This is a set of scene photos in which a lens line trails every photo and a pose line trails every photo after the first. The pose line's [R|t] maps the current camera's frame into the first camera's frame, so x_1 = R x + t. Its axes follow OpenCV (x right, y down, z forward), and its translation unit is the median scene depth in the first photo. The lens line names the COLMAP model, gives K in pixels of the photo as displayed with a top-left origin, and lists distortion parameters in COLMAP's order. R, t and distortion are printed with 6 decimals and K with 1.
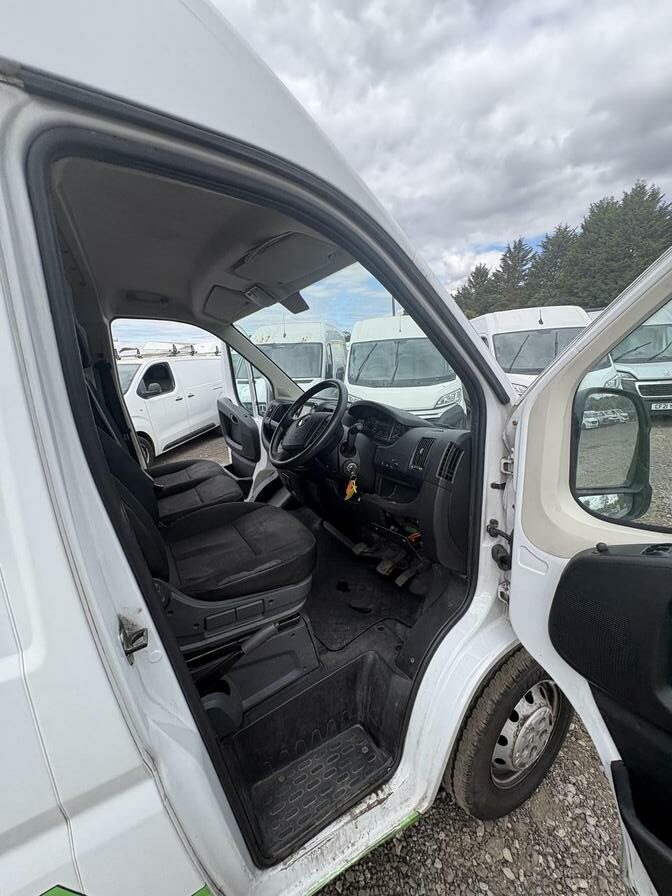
lens RADIAL K [[357.2, 0, 336.0], [0, 357.2, 448.0], [0, 0, 1]] dist [0.002289, 0.000174]
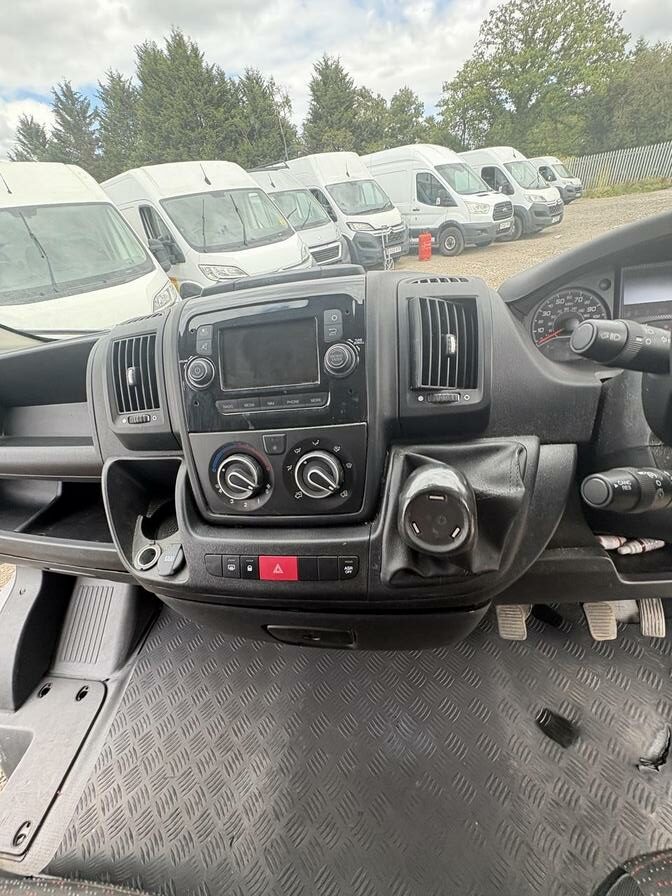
lens RADIAL K [[356.8, 0, 336.0], [0, 356.8, 446.9], [0, 0, 1]] dist [-0.000378, 0.000629]
pose [[0.598247, -0.464655, 0.652837, -0.127793], [0.285948, 0.884864, 0.367763, -0.066805], [-0.748555, -0.033336, 0.662234, 0.457602]]
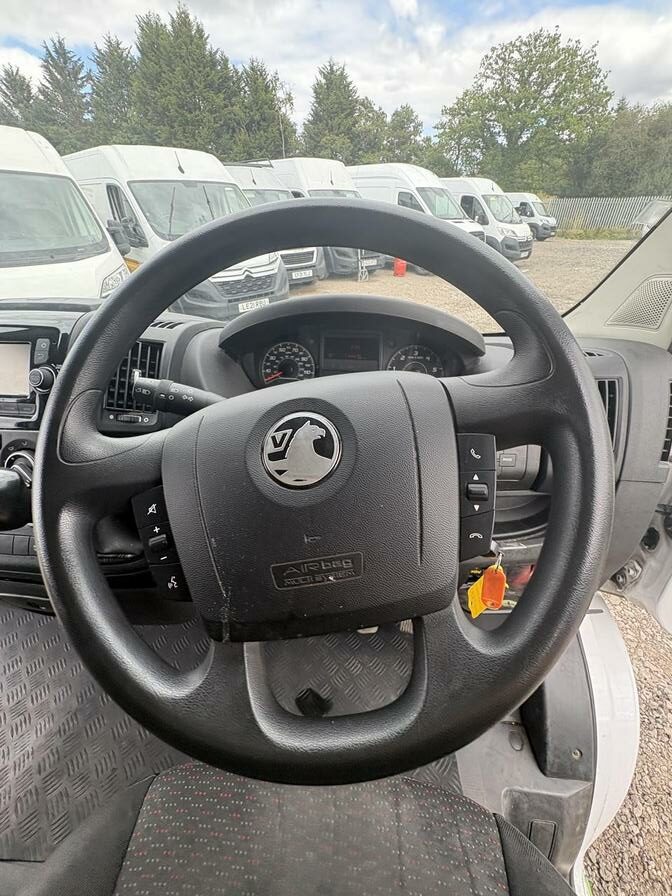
lens RADIAL K [[355.3, 0, 336.0], [0, 355.3, 448.0], [0, 0, 1]] dist [0.001032, -0.000302]
pose [[0.587785, -0.405484, 0.700066, -0.080337], [0.170272, 0.907949, 0.382930, -0.058707], [-0.790896, -0.105879, 0.602721, 0.351979]]
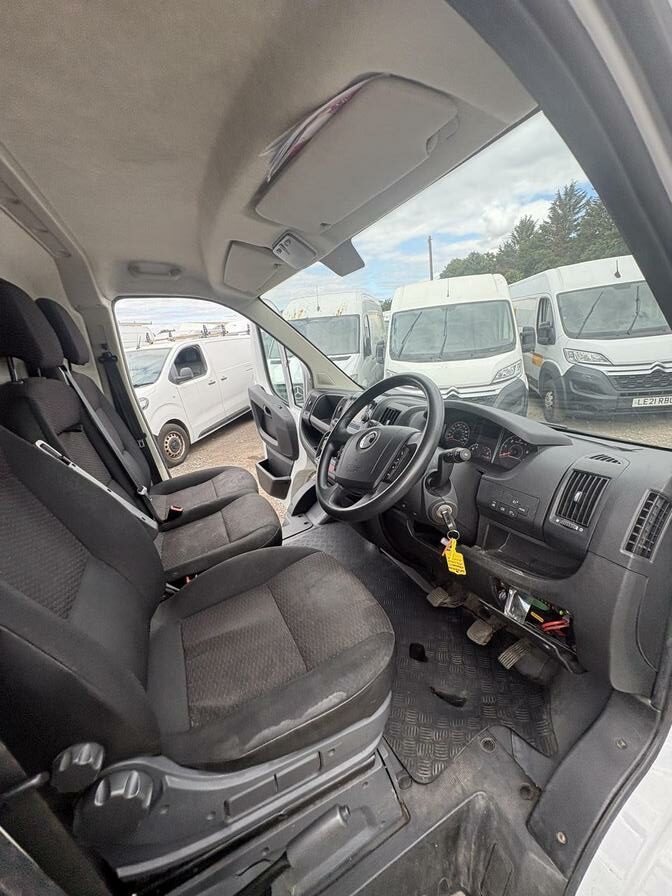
lens RADIAL K [[355.3, 0, 336.0], [0, 355.3, 448.0], [0, 0, 1]] dist [0.001032, -0.000302]
pose [[0.994999, -0.019598, -0.097941, -0.034051], [0.026718, 0.997052, 0.071924, -0.043975], [0.096243, -0.074181, 0.992590, 0.141430]]
